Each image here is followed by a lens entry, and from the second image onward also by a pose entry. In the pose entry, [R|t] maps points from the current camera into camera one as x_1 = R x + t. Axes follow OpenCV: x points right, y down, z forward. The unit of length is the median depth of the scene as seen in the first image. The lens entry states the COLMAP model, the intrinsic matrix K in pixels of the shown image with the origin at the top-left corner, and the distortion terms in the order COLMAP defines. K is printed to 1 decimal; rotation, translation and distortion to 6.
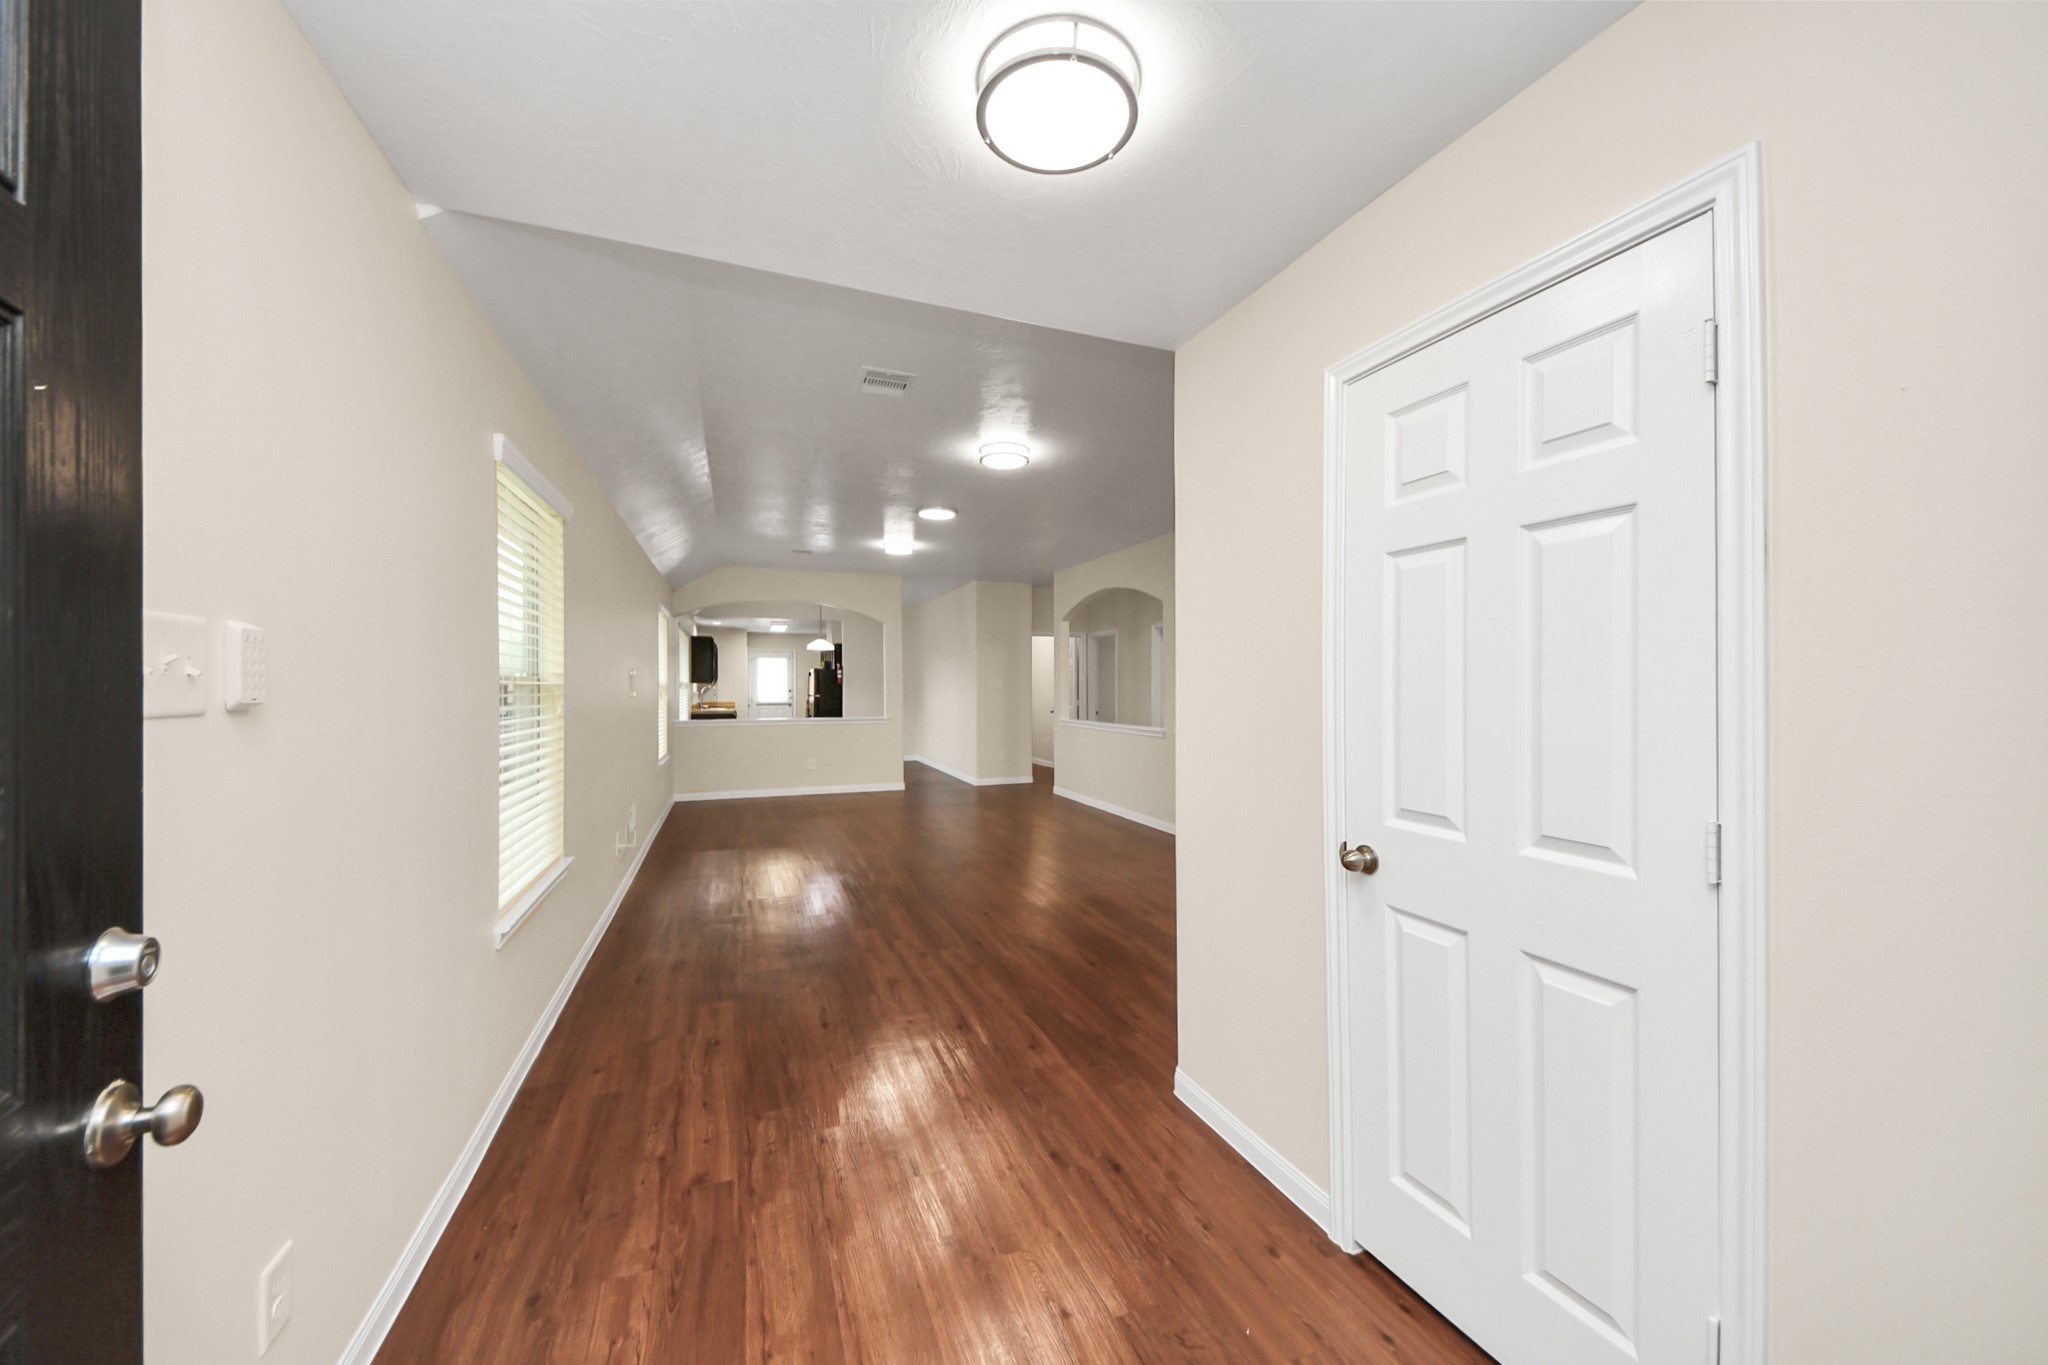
lens RADIAL K [[751.6, 0, 1024.0], [0, 751.6, 682.5], [0, 0, 1]] dist [0.031416, -0.023413]
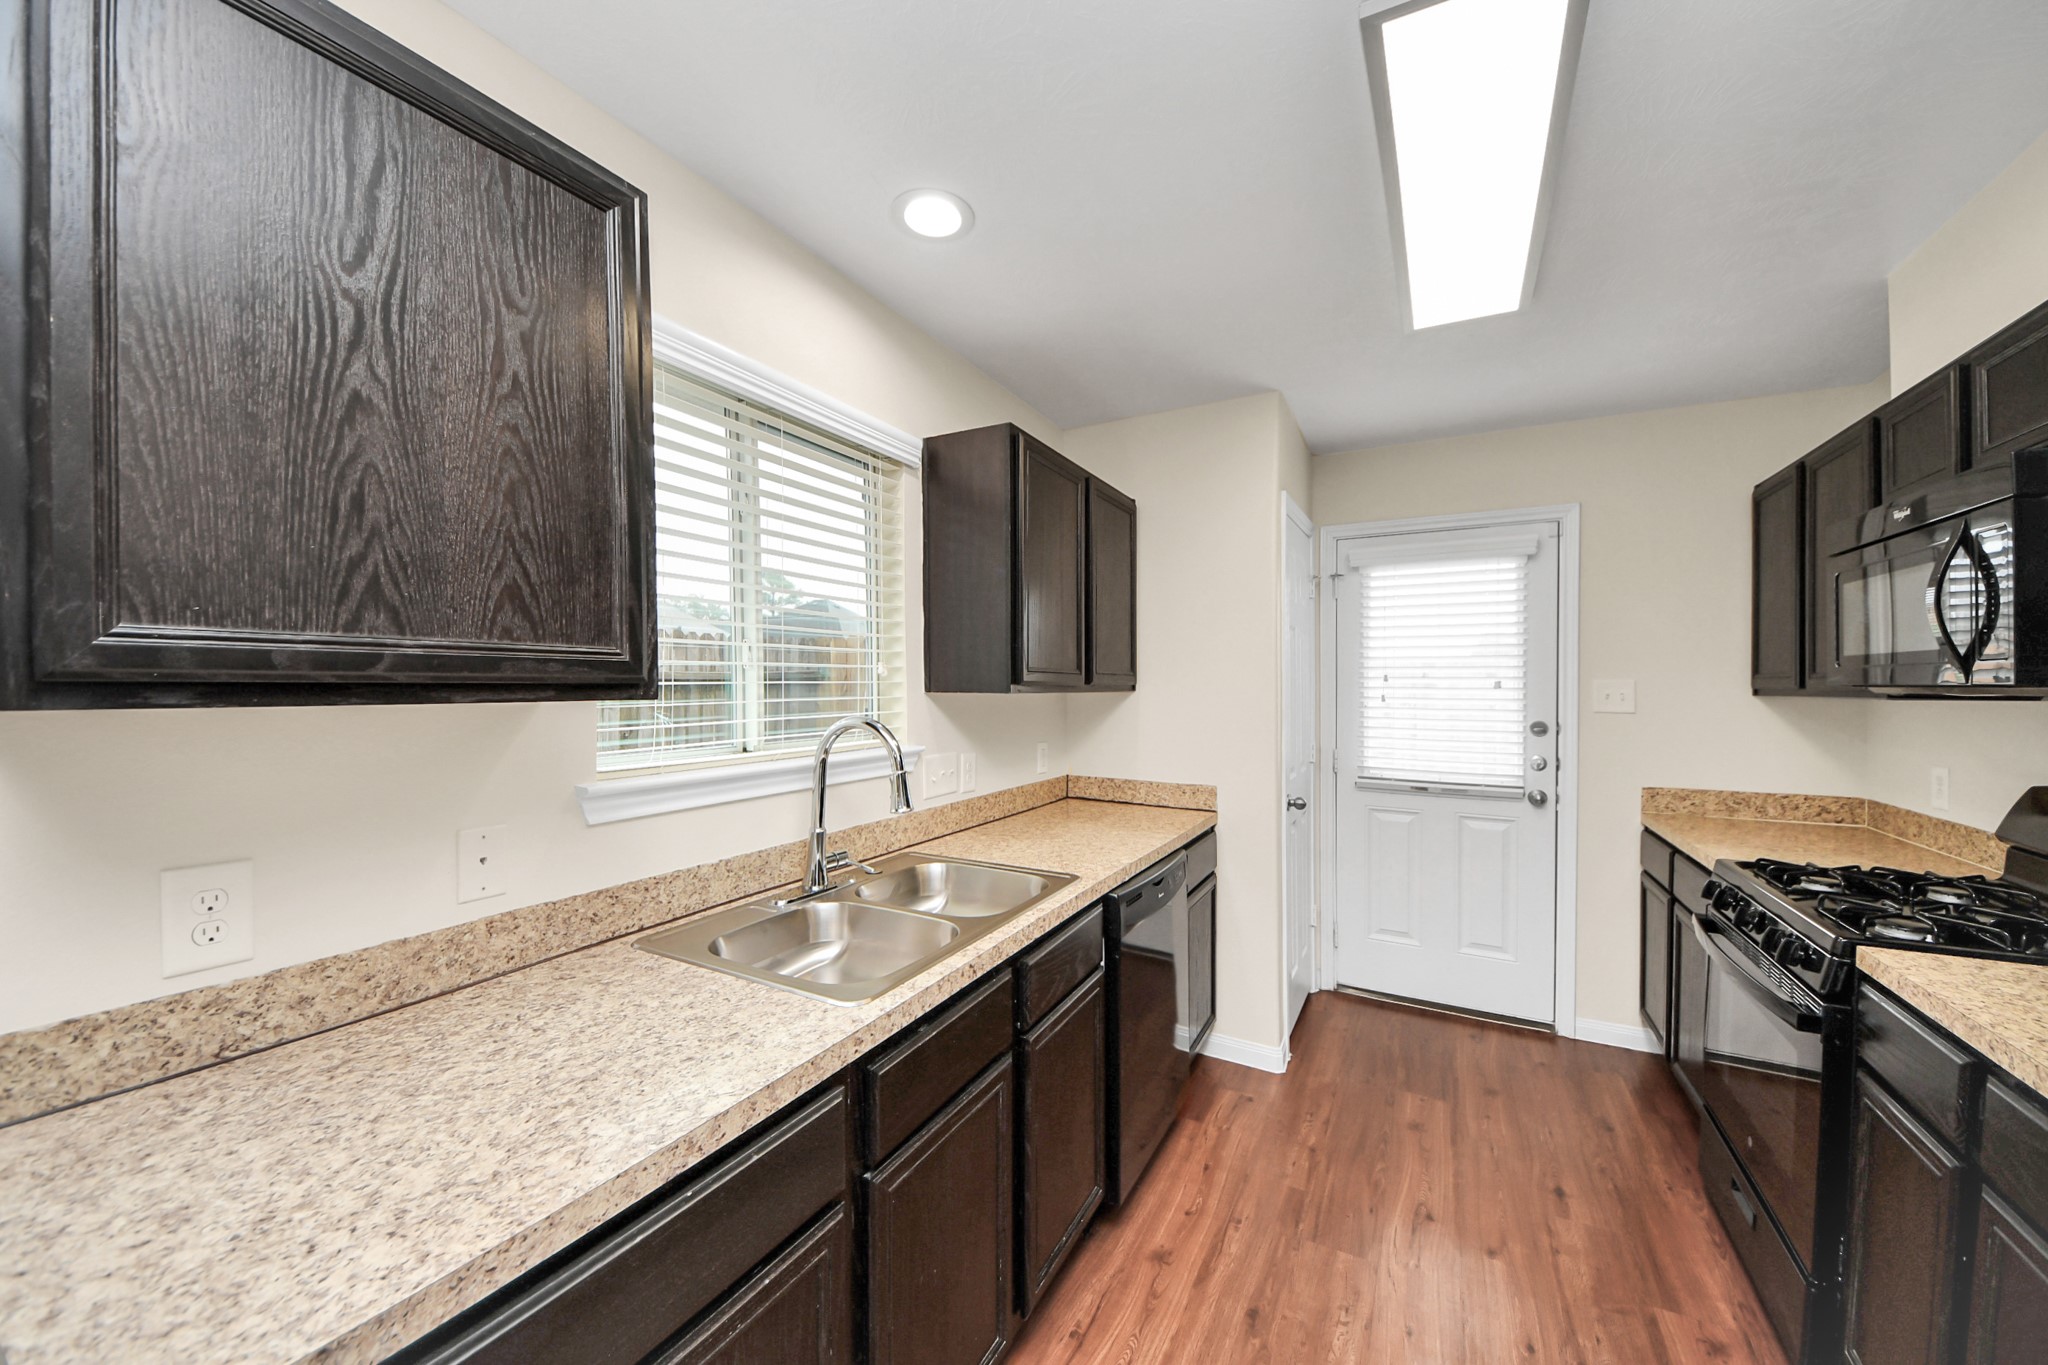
lens RADIAL K [[751.6, 0, 1024.0], [0, 751.6, 682.5], [0, 0, 1]] dist [0.031416, -0.023413]
pose [[0.617128, -0.006404, -0.786836, -0.348445], [0.003182, 0.999979, -0.005643, -0.000147], [0.786856, 0.000979, 0.617136, 1.133423]]
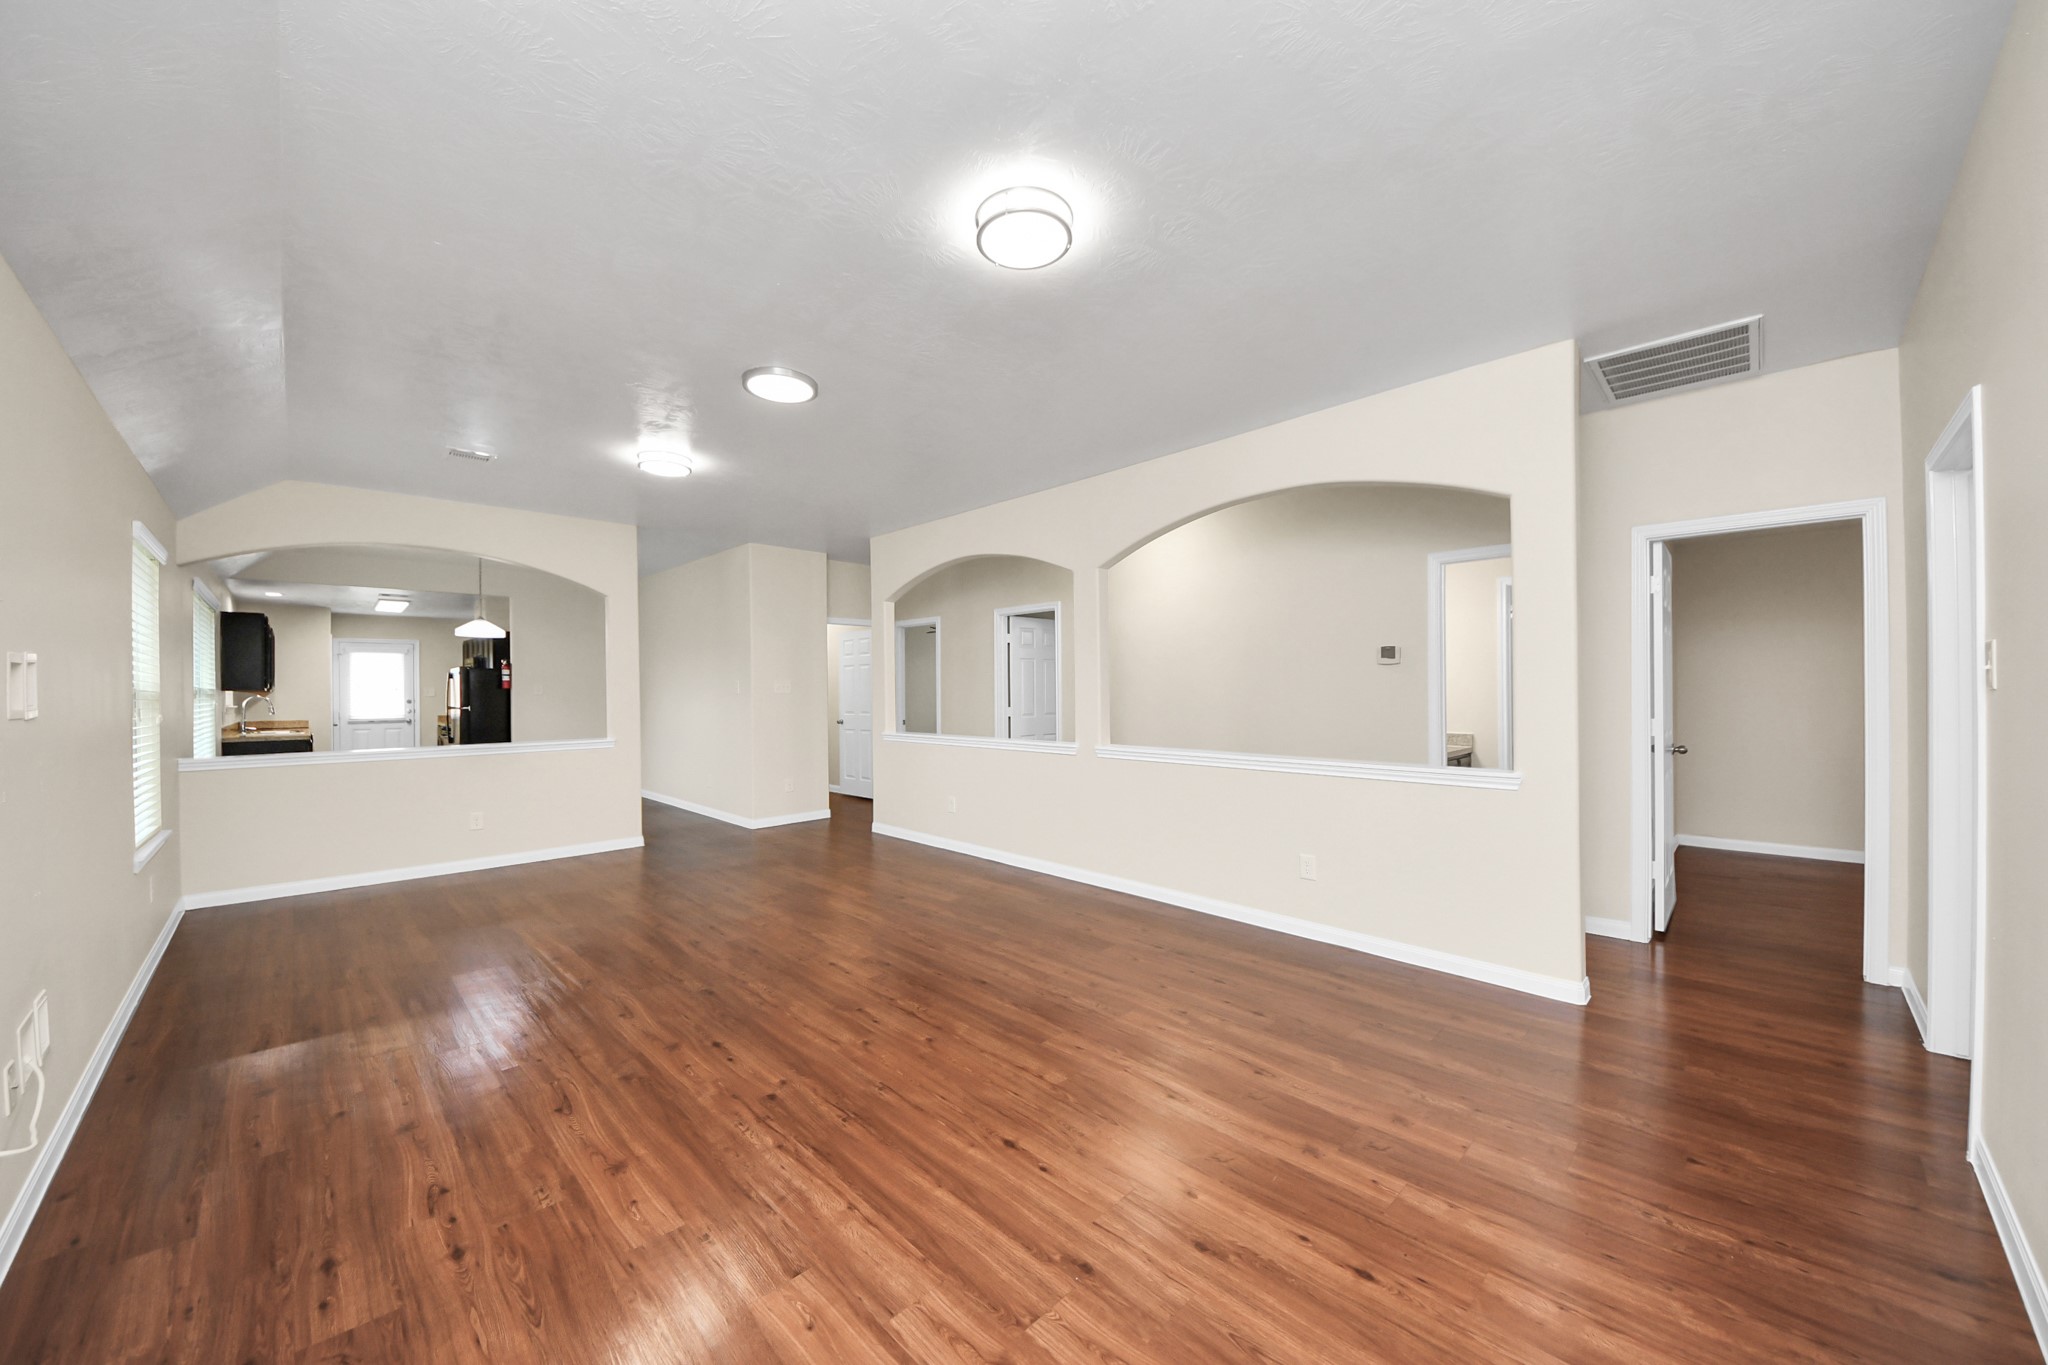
lens RADIAL K [[751.6, 0, 1024.0], [0, 751.6, 682.5], [0, 0, 1]] dist [0.031416, -0.023413]
pose [[0.921634, -0.008187, 0.387973, -0.093746], [0.010394, 0.999940, -0.003590, 0.003300], [-0.387920, 0.007342, 0.921664, 0.218519]]
